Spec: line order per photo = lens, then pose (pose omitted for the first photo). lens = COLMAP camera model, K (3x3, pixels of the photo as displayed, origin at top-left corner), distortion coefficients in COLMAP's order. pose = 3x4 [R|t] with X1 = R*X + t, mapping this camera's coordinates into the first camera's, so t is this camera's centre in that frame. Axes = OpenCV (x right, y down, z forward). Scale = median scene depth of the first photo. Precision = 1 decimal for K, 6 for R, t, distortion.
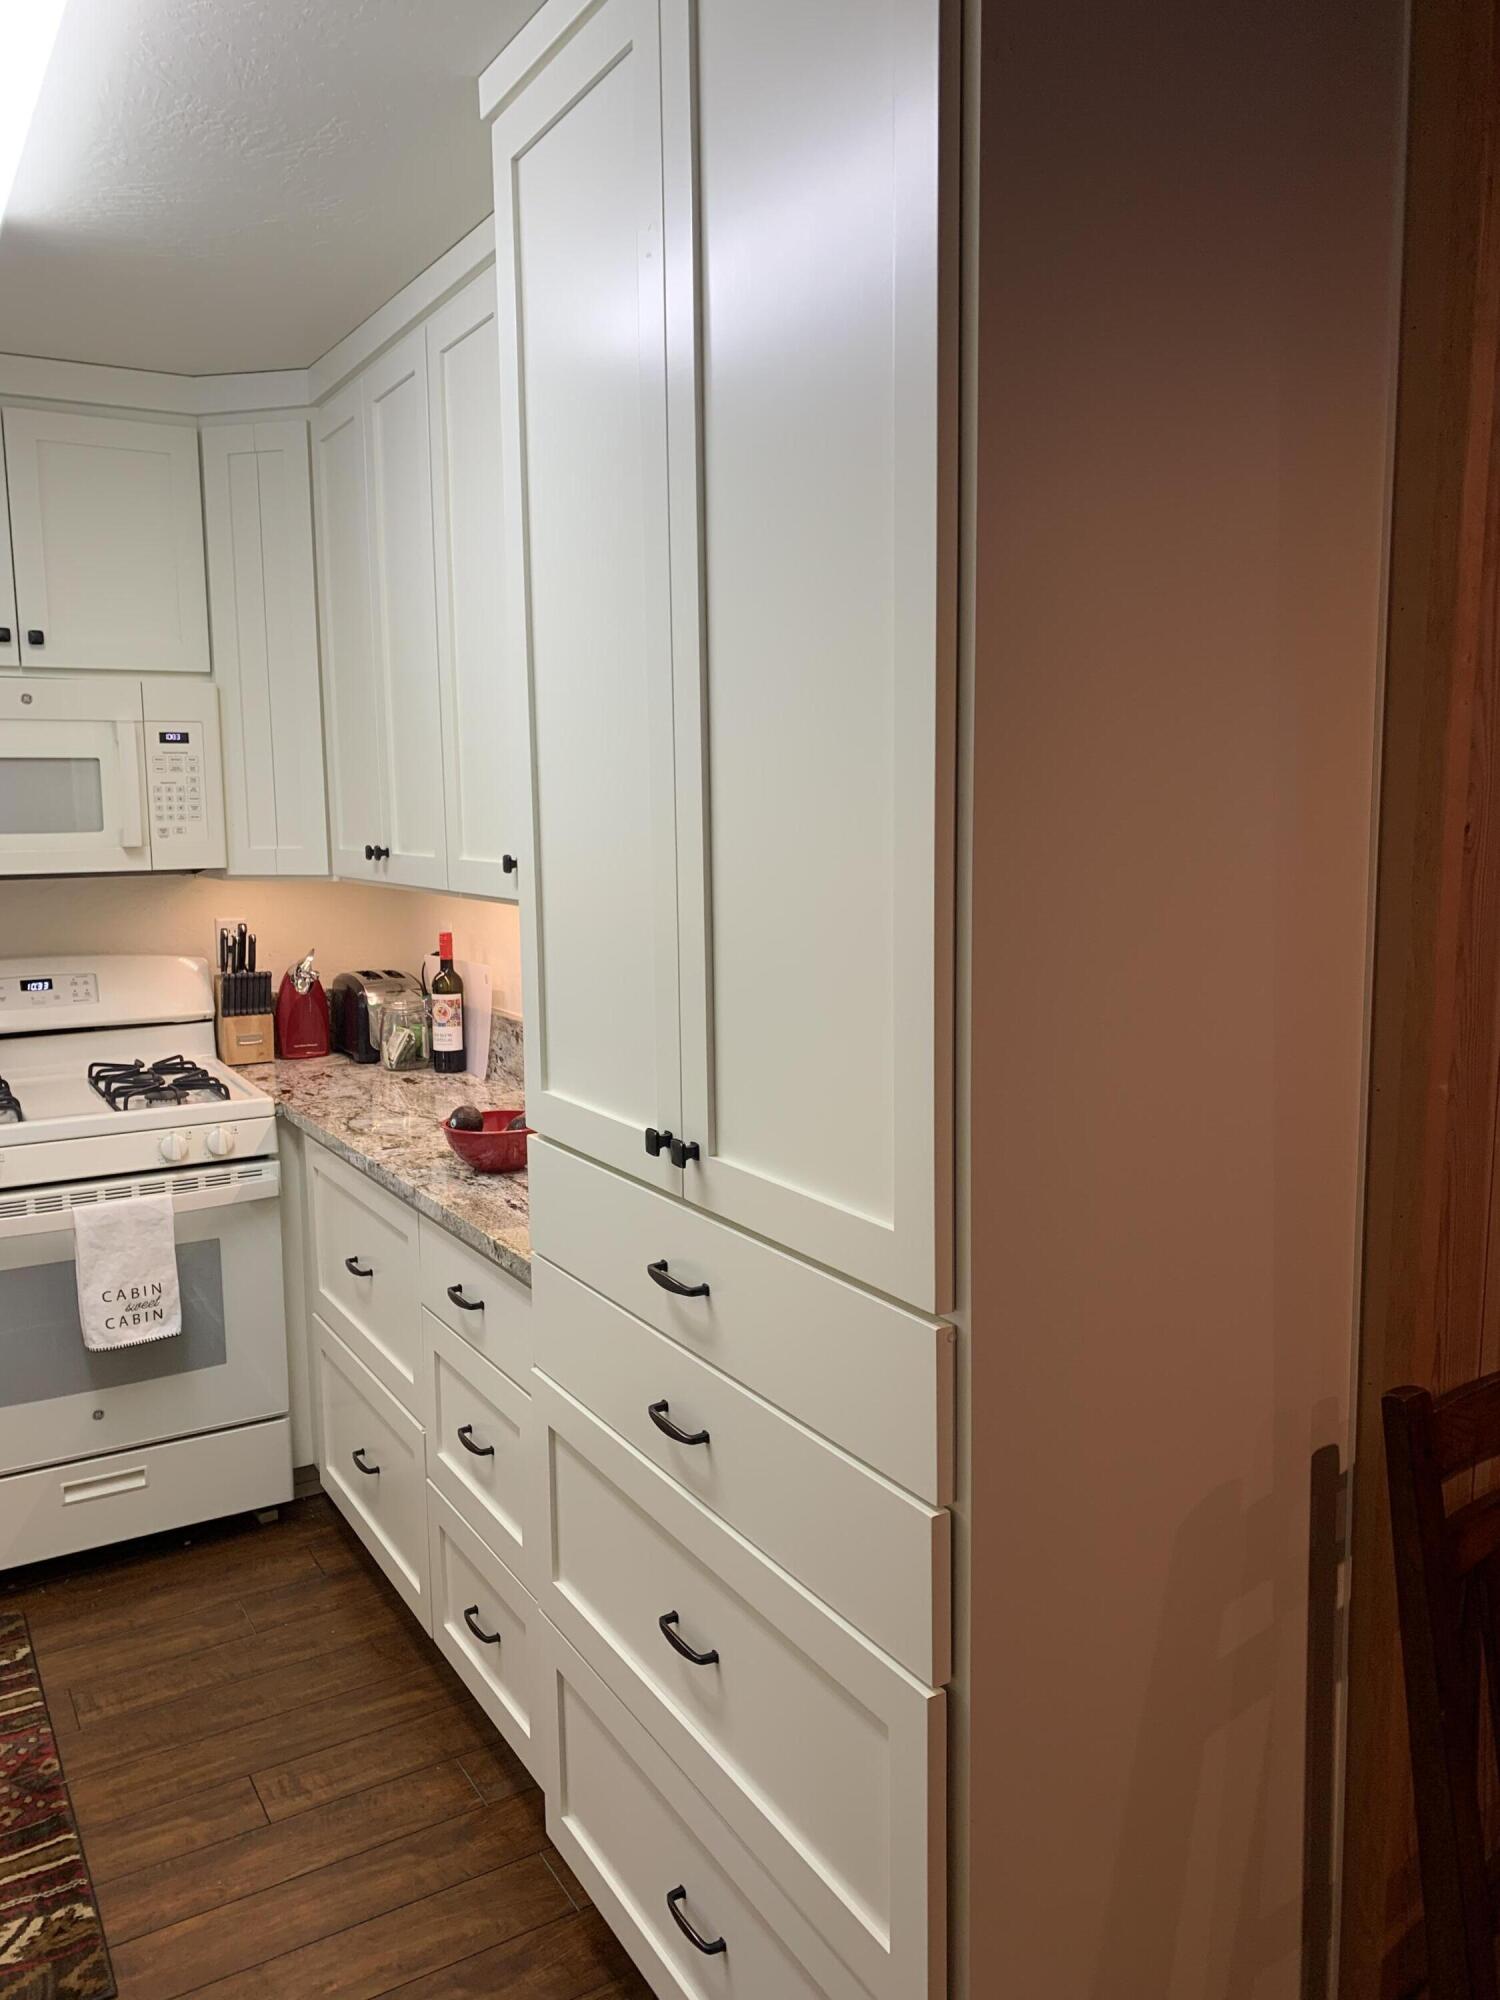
lens RADIAL K [[1533.2, 0, 758.2], [0, 1533.2, 1000.1], [0, 0, 1]] dist [0.036106, -0.039844]
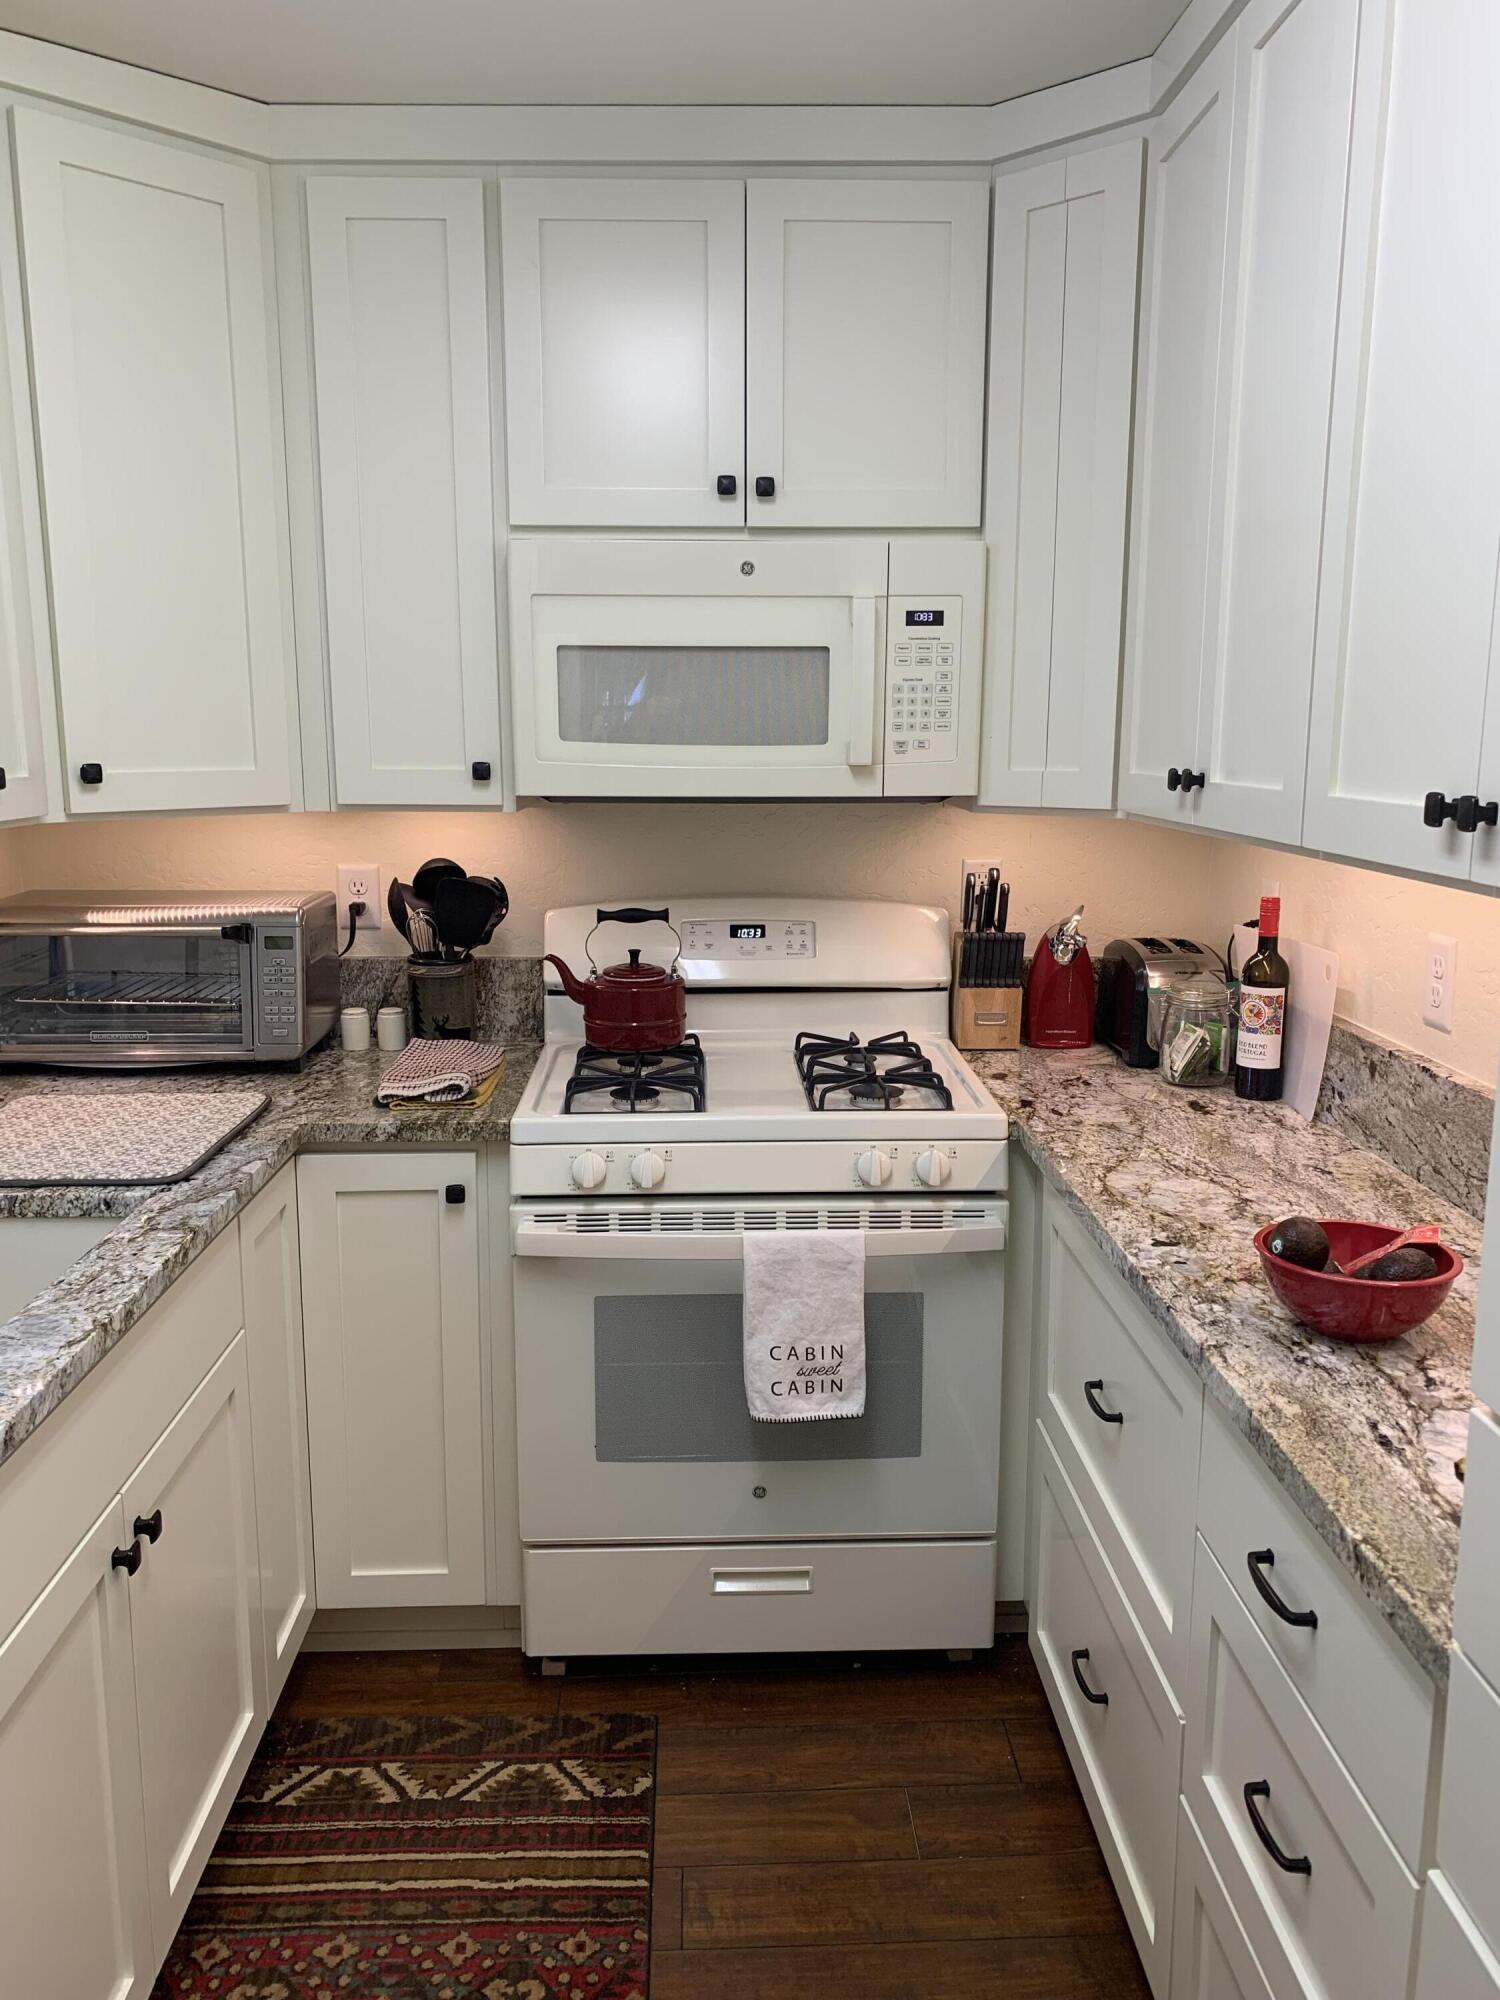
lens RADIAL K [[1533.2, 0, 741.1], [0, 1533.2, 1000.7], [0, 0, 1]] dist [0.036106, -0.039844]
pose [[0.871665, 0.097312, -0.480343, -0.082515], [-0.073461, 0.994959, 0.068259, -0.030853], [0.484565, -0.024212, 0.874420, 0.308779]]
